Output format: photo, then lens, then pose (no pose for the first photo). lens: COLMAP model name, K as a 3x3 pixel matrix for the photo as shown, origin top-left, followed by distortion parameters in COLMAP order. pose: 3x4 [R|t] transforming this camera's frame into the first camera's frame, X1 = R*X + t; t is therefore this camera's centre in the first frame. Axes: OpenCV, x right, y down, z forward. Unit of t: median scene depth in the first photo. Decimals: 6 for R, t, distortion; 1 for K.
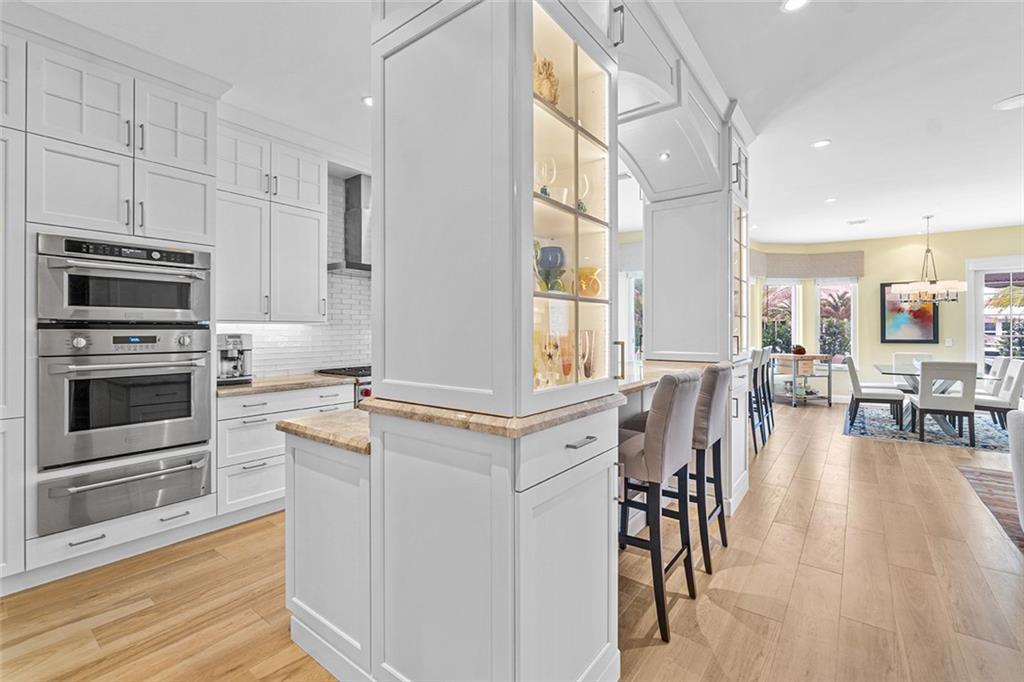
lens RADIAL K [[450.8, 0, 515.1], [0, 450.8, 329.7], [0, 0, 1]] dist [-0.004976, -0.000573]
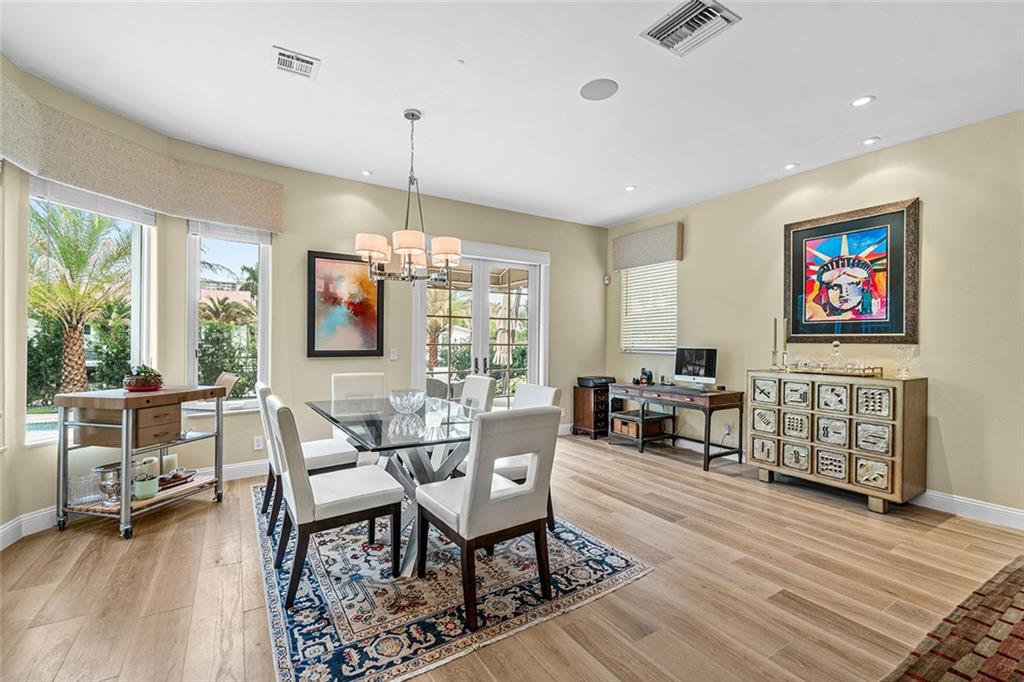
lens RADIAL K [[442.3, 0, 507.7], [0, 442.3, 345.1], [0, 0, 1]] dist [-0.003855, -0.000682]
pose [[0.356132, -0.001854, 0.934434, 1.058640], [-0.014485, 0.999867, 0.007505, 0.018969], [-0.934323, -0.016208, 0.356058, 1.557205]]
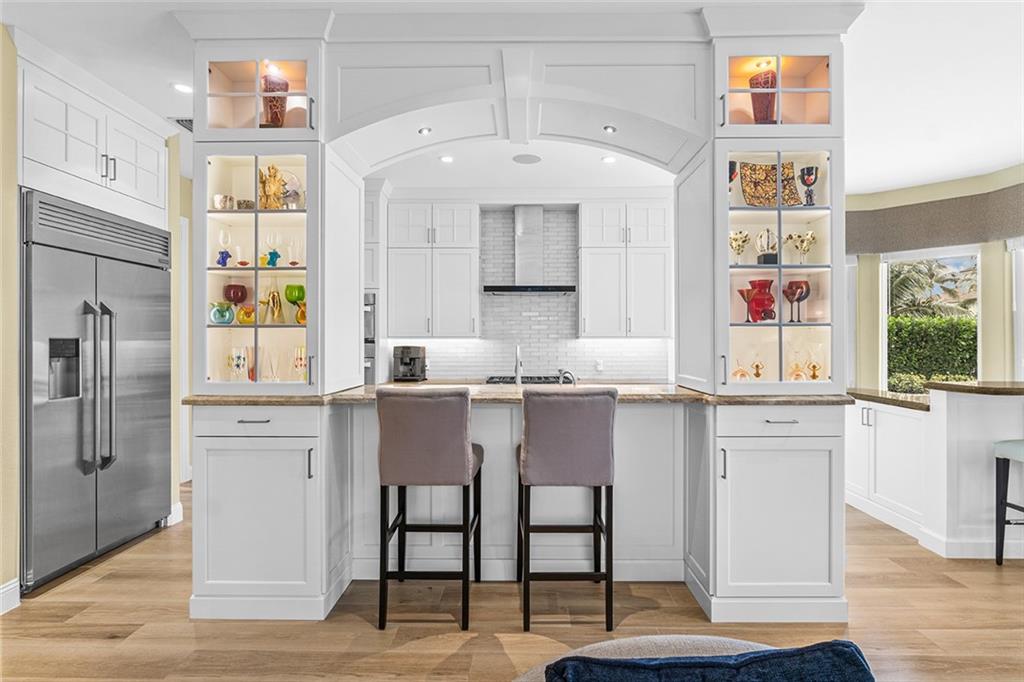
lens RADIAL K [[518.6, 0, 520.9], [0, 518.6, 339.3], [0, 0, 1]] dist [-0.006356, -0.000574]
pose [[0.594870, -0.002818, -0.803817, 1.020089], [0.001907, 0.999996, -0.002095, -0.009938], [0.803820, -0.000286, 0.594873, 0.337899]]
